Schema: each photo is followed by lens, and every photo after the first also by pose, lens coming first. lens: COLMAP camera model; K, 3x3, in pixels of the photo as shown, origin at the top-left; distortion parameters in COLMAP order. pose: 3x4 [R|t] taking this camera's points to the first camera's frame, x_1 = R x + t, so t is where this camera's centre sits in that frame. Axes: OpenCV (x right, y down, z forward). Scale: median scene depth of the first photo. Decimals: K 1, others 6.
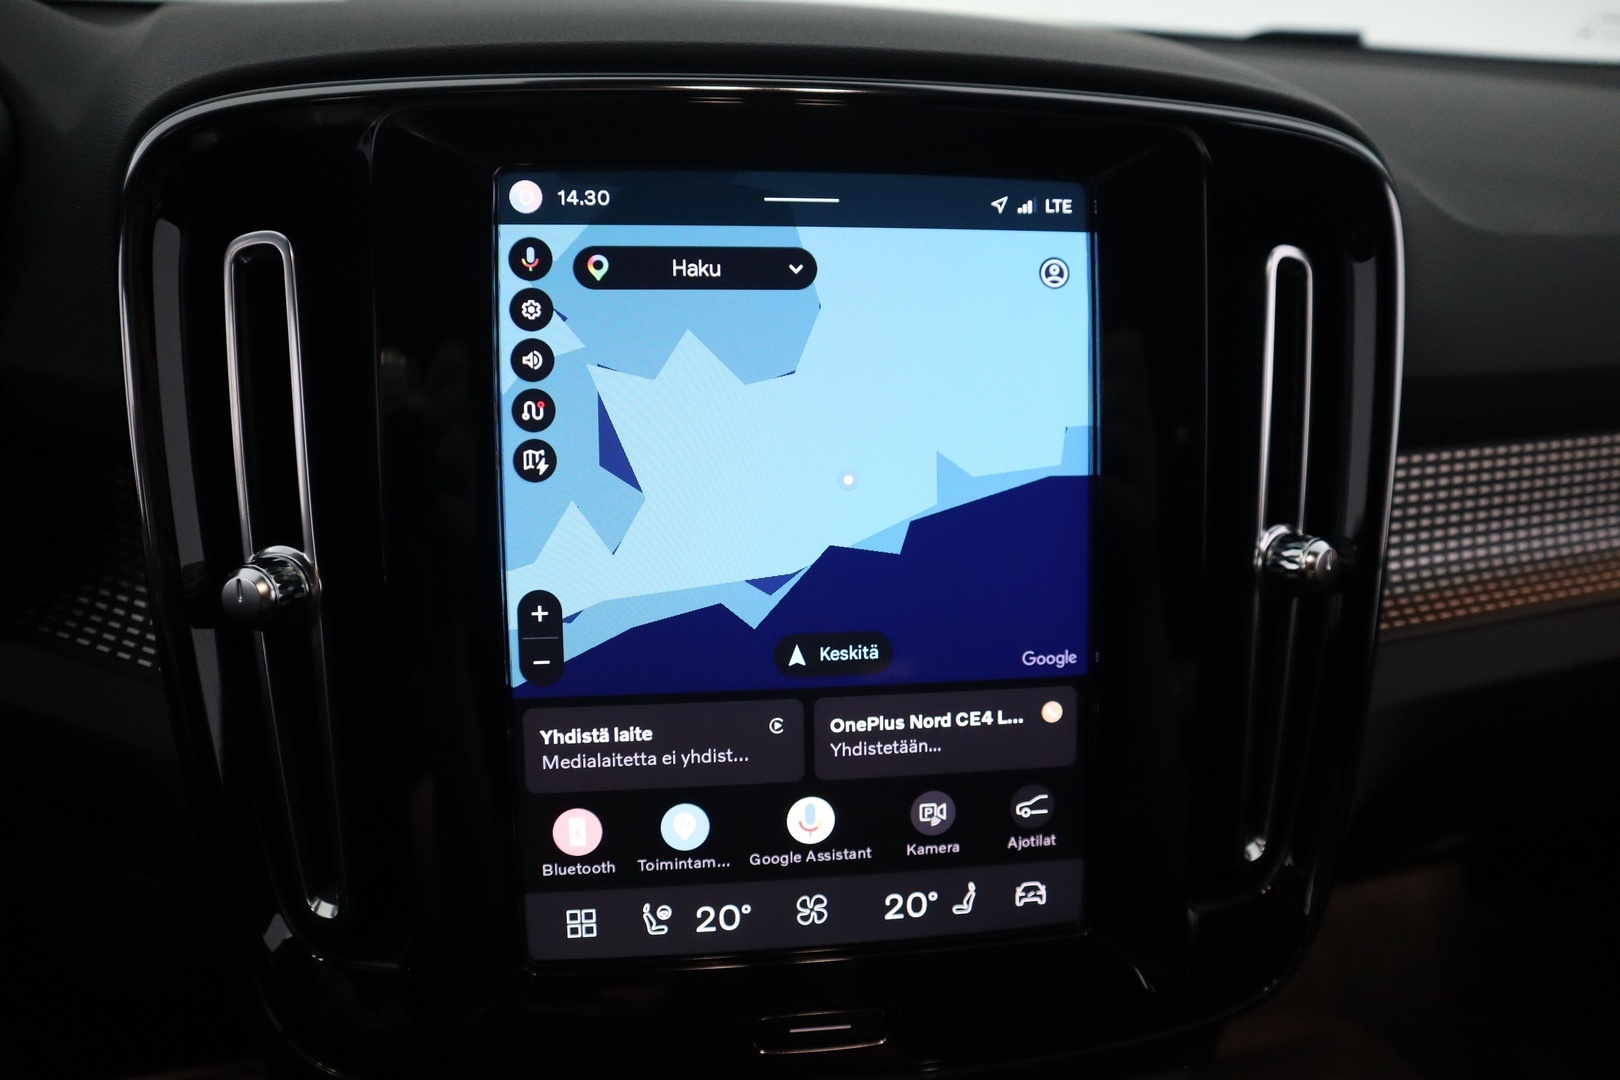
lens RADIAL K [[1090.0, 0, 810.0], [0, 1090.0, 540.0], [0, 0, 1]] dist [-0.039744, 0.001509]
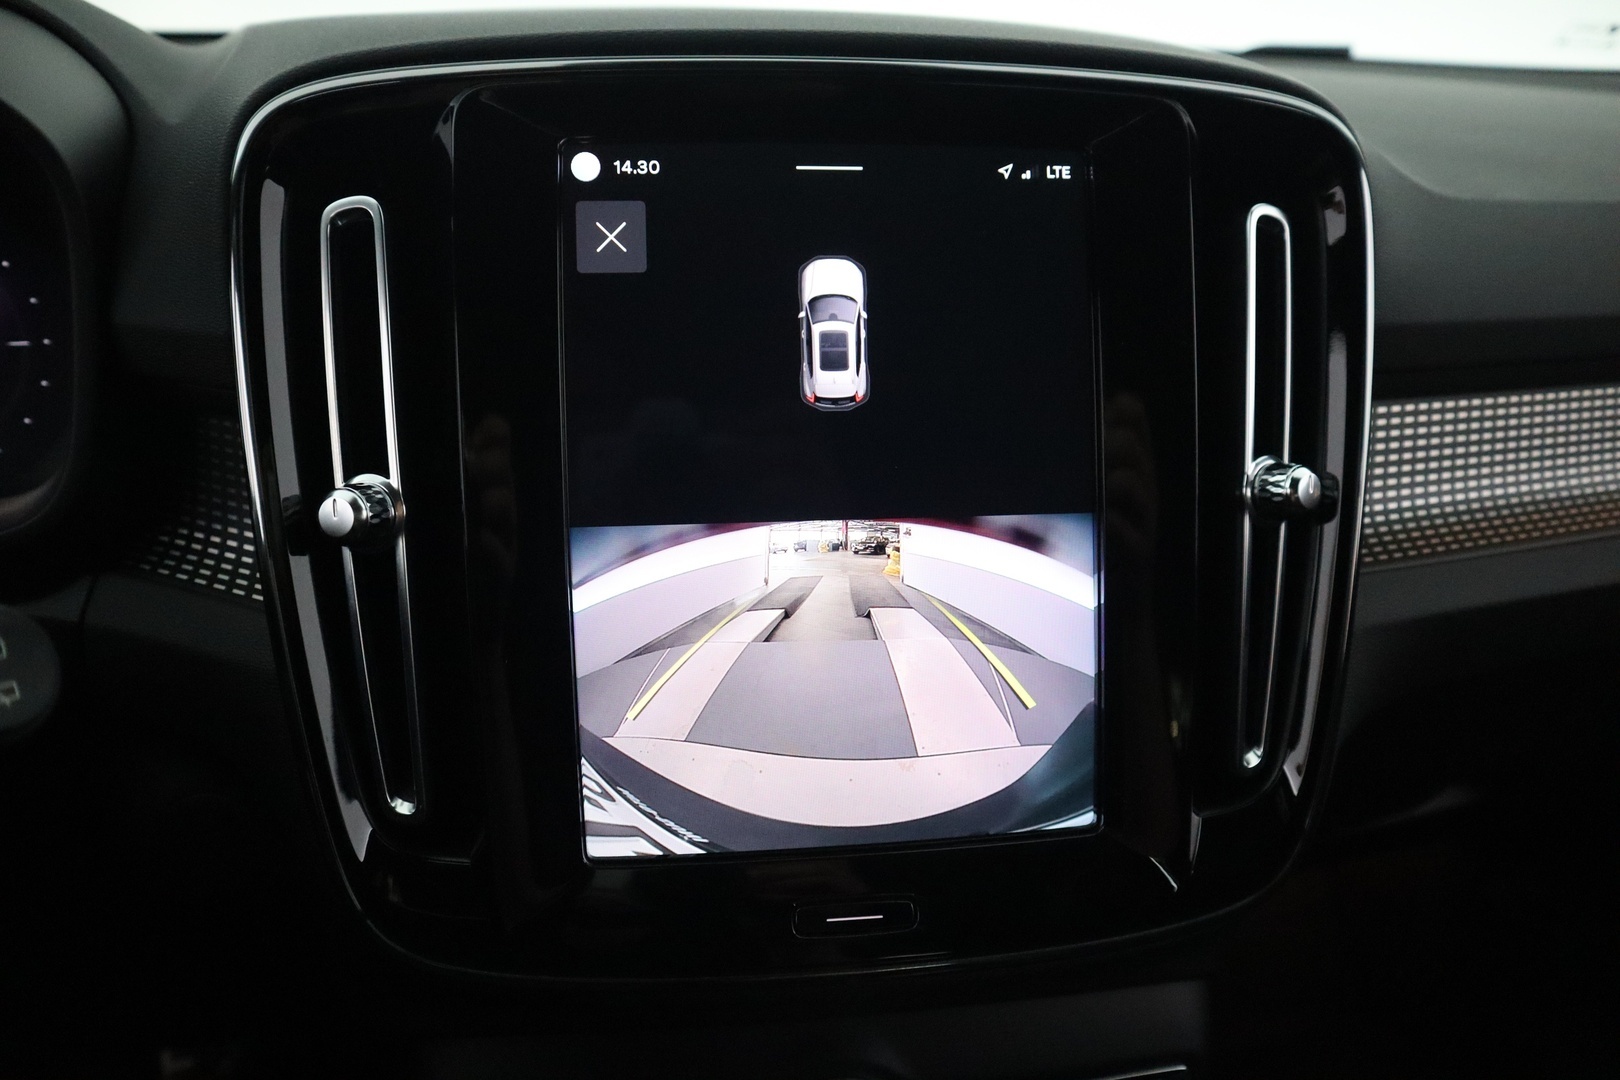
lens RADIAL K [[1090.0, 0, 810.0], [0, 1090.0, 540.0], [0, 0, 1]] dist [-0.039744, 0.001509]
pose [[0.999840, -0.010380, -0.014536, -0.014869], [0.009812, 0.999205, -0.038647, 0.112555], [0.014925, 0.038499, 0.999147, -0.106709]]
